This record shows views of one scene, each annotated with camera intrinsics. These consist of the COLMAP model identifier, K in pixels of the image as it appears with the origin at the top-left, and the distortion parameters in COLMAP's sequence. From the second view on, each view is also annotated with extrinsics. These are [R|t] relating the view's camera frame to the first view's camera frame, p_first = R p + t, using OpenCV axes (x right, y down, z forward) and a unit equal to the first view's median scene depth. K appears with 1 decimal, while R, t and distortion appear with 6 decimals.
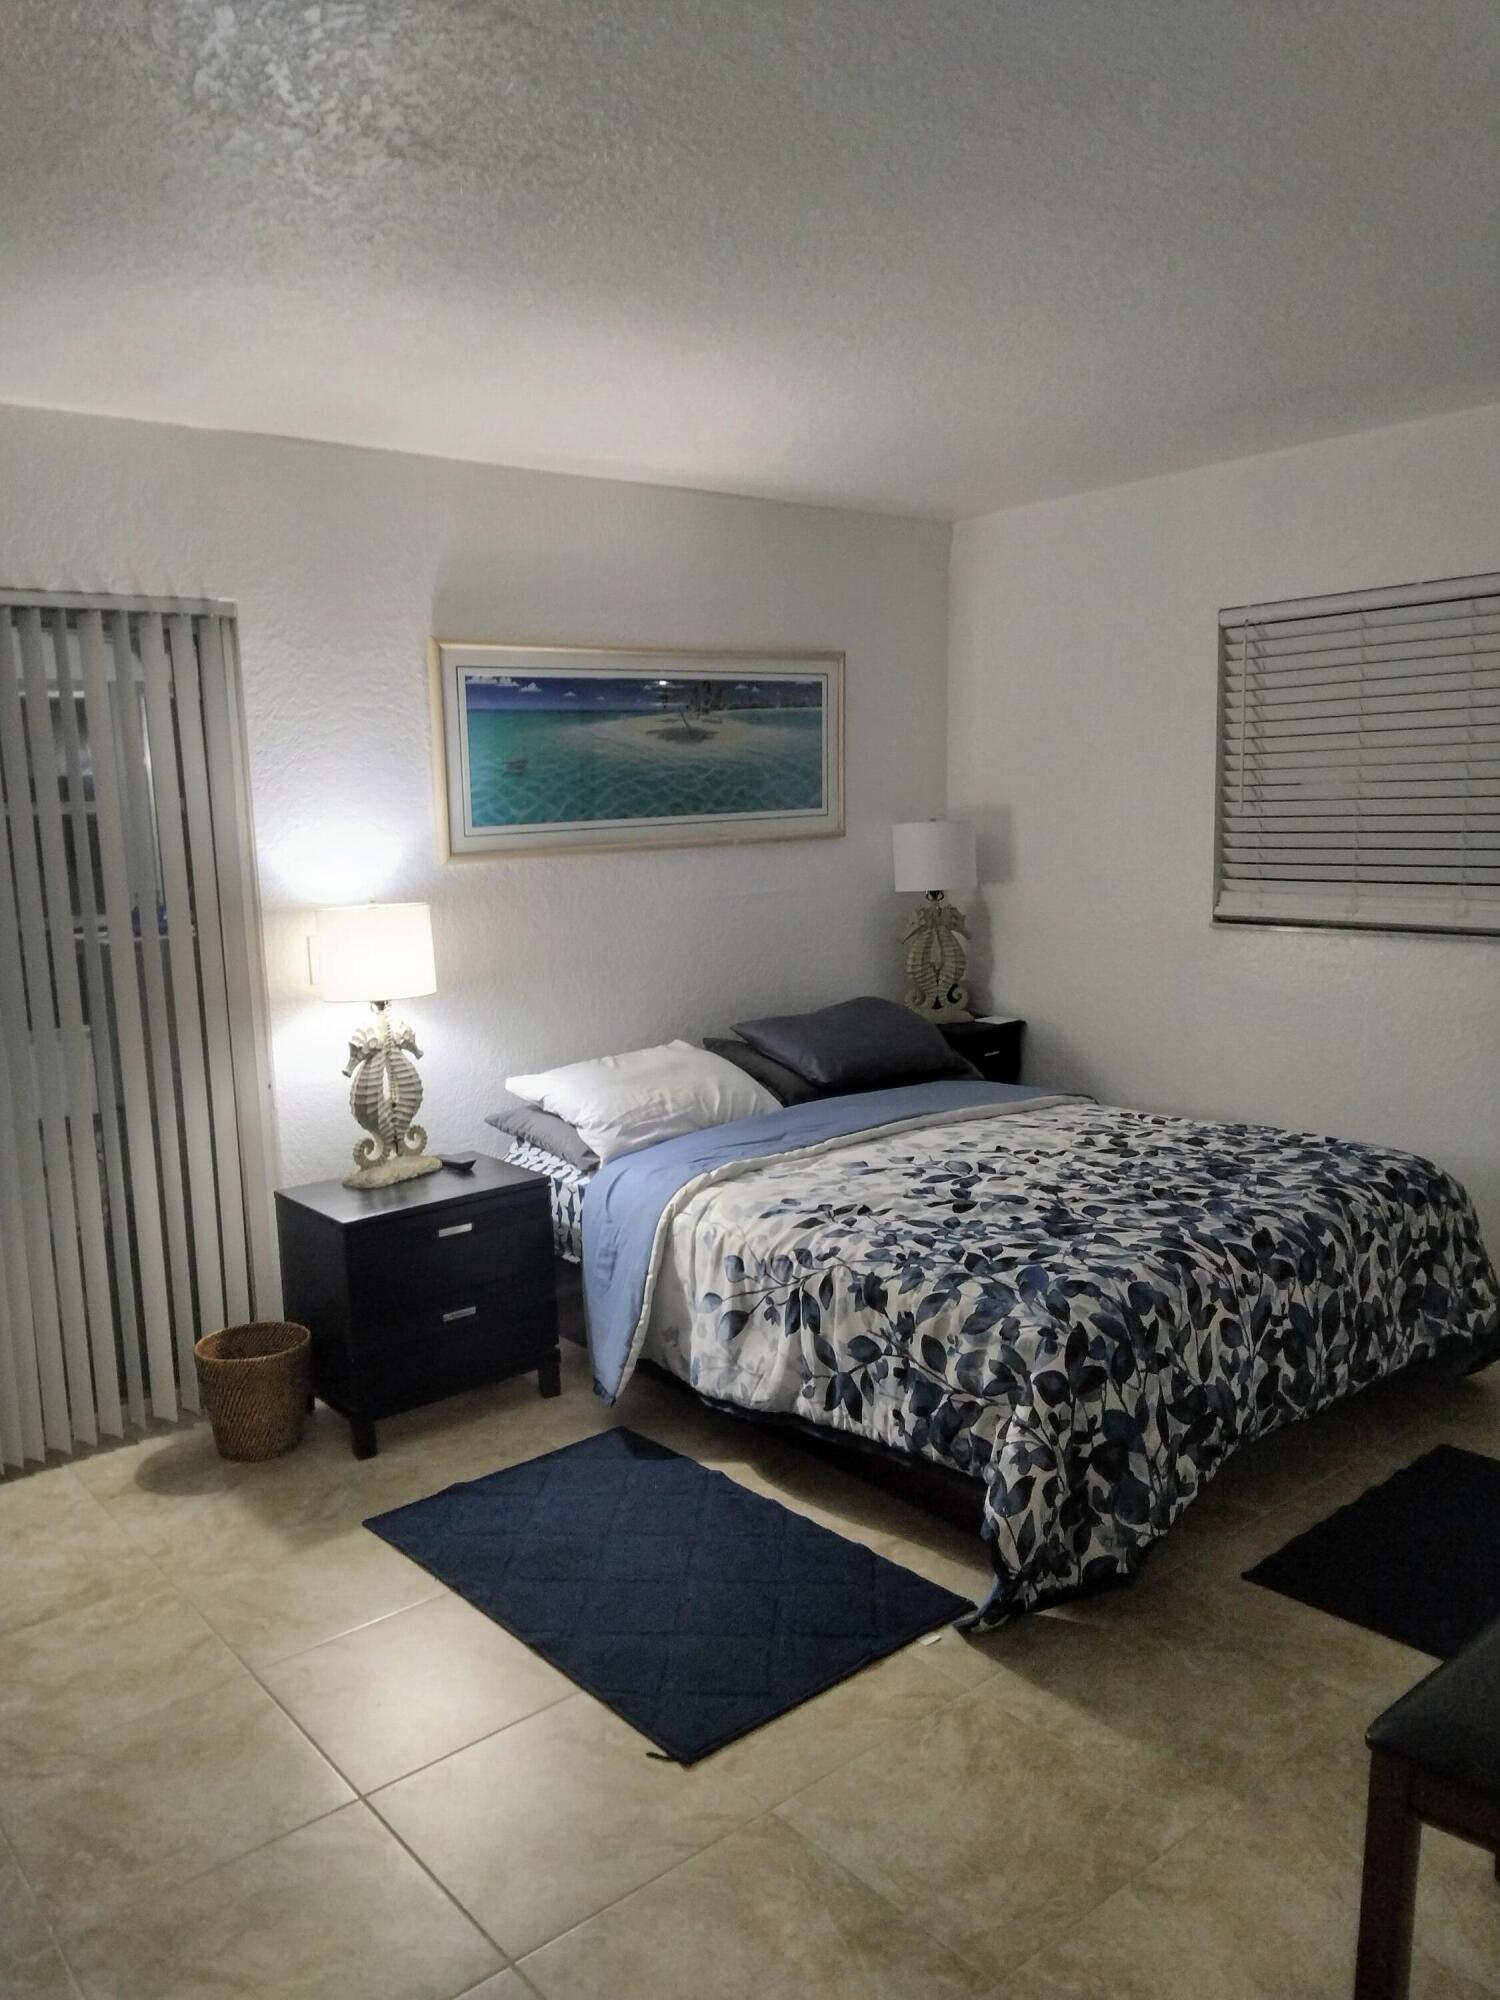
lens RADIAL K [[1498.9, 0, 748.0], [0, 1498.9, 1017.6], [0, 0, 1]] dist [0.050816, -0.088544]
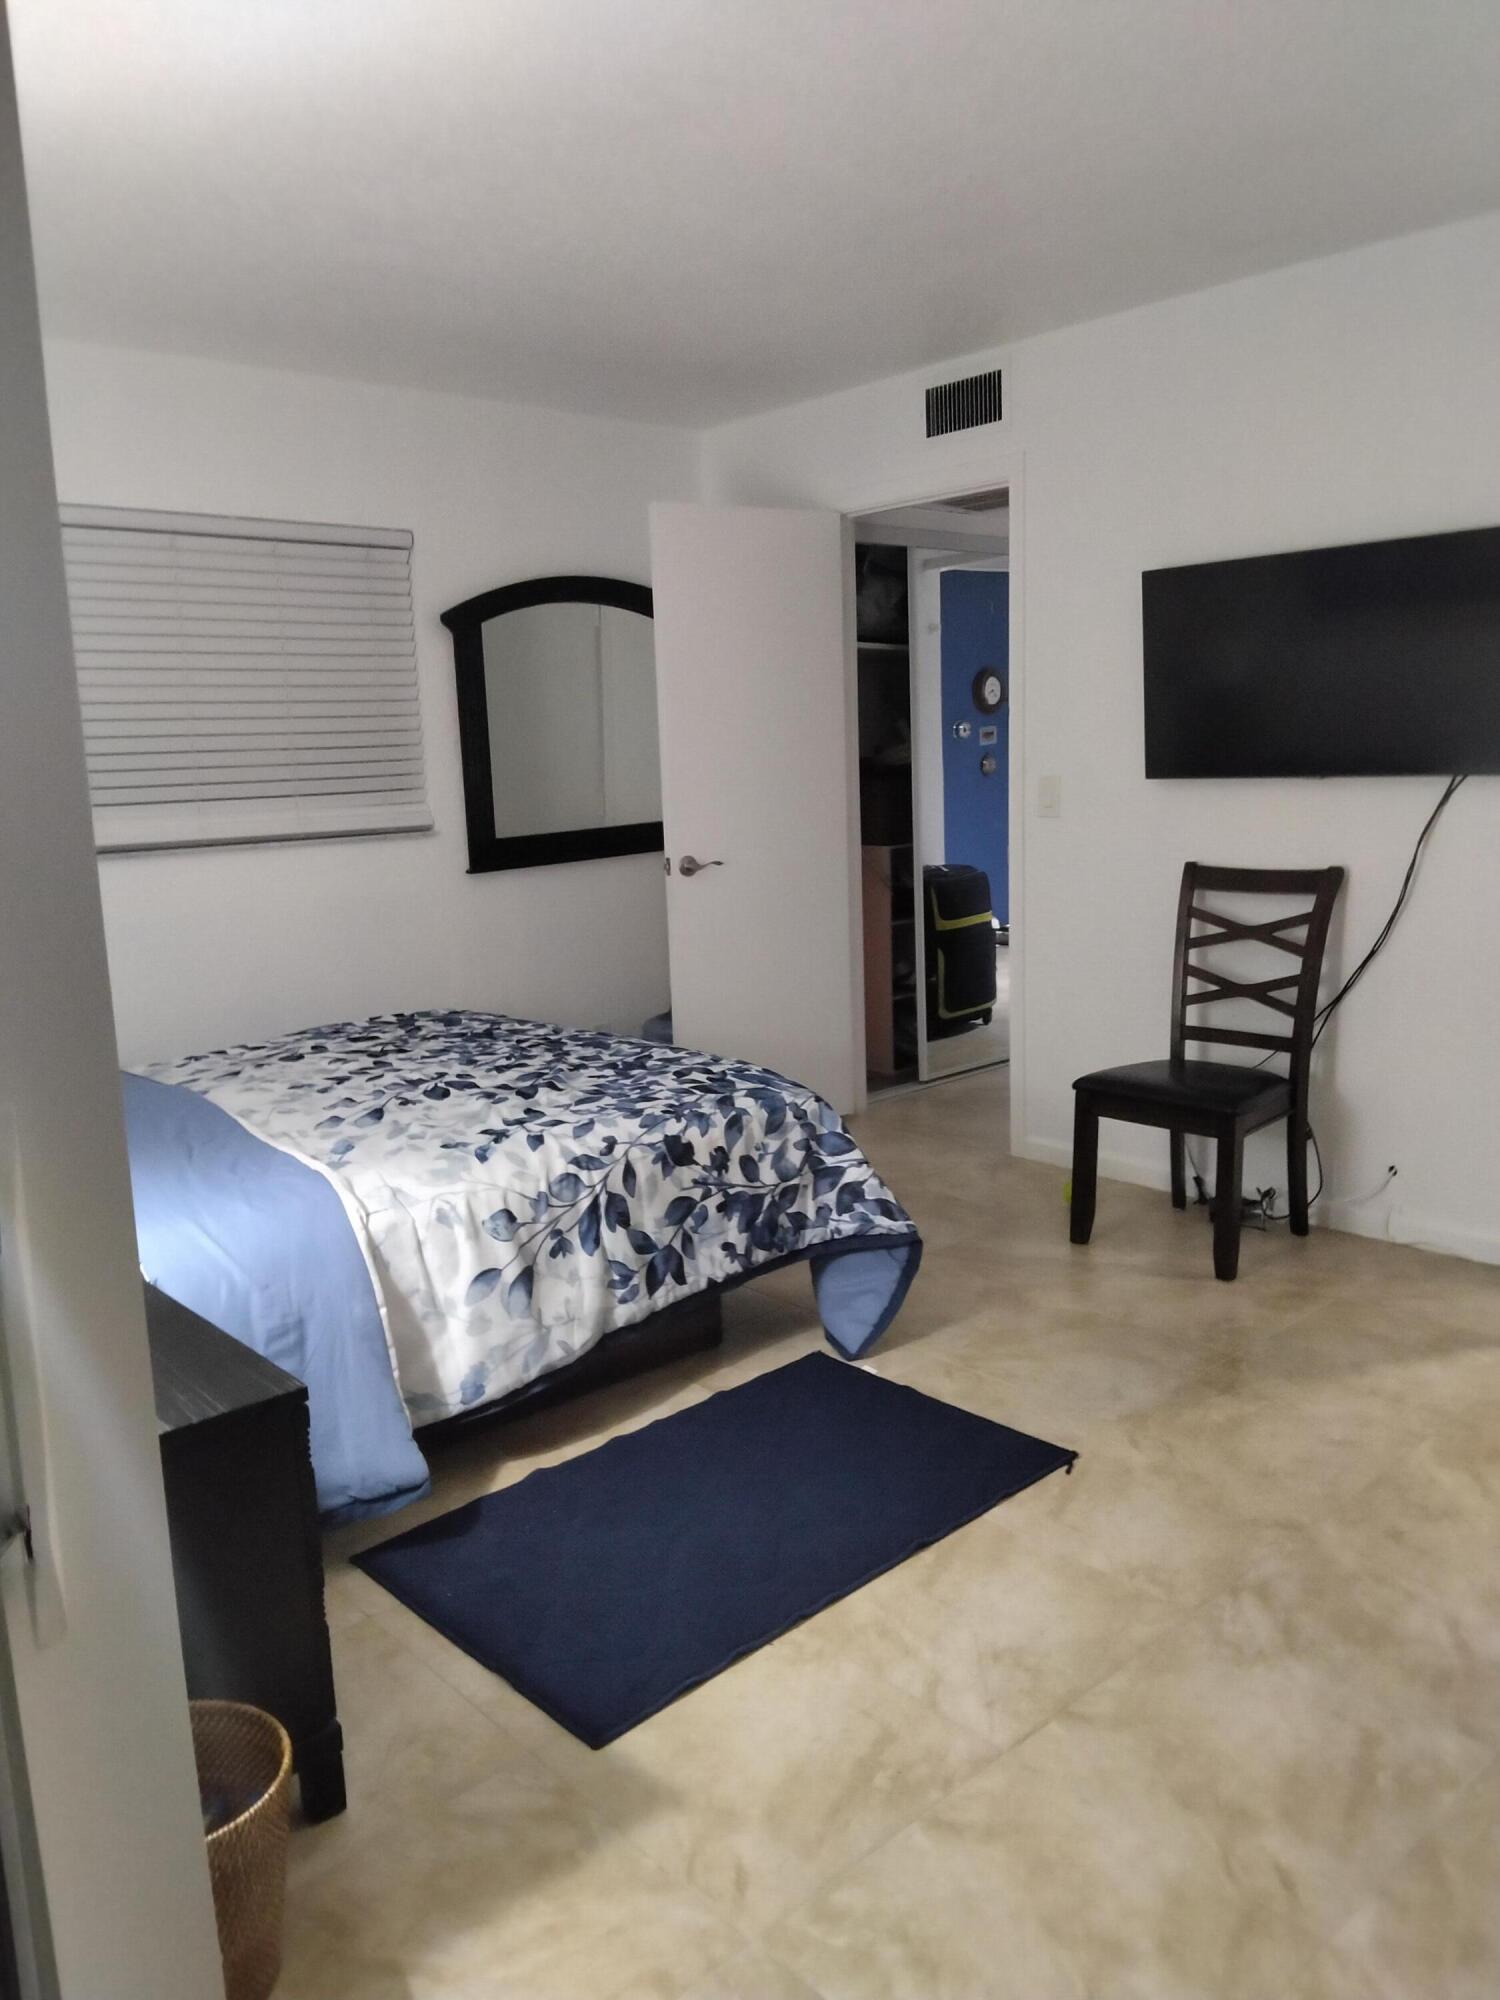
lens RADIAL K [[1498.9, 0, 749.9], [0, 1498.9, 988.0], [0, 0, 1]] dist [0.050816, -0.088544]
pose [[-0.052211, -0.130716, 0.990044, -0.899676], [0.182750, 0.973404, 0.138156, -0.053998], [-0.981772, 0.188144, -0.026934, 0.953792]]
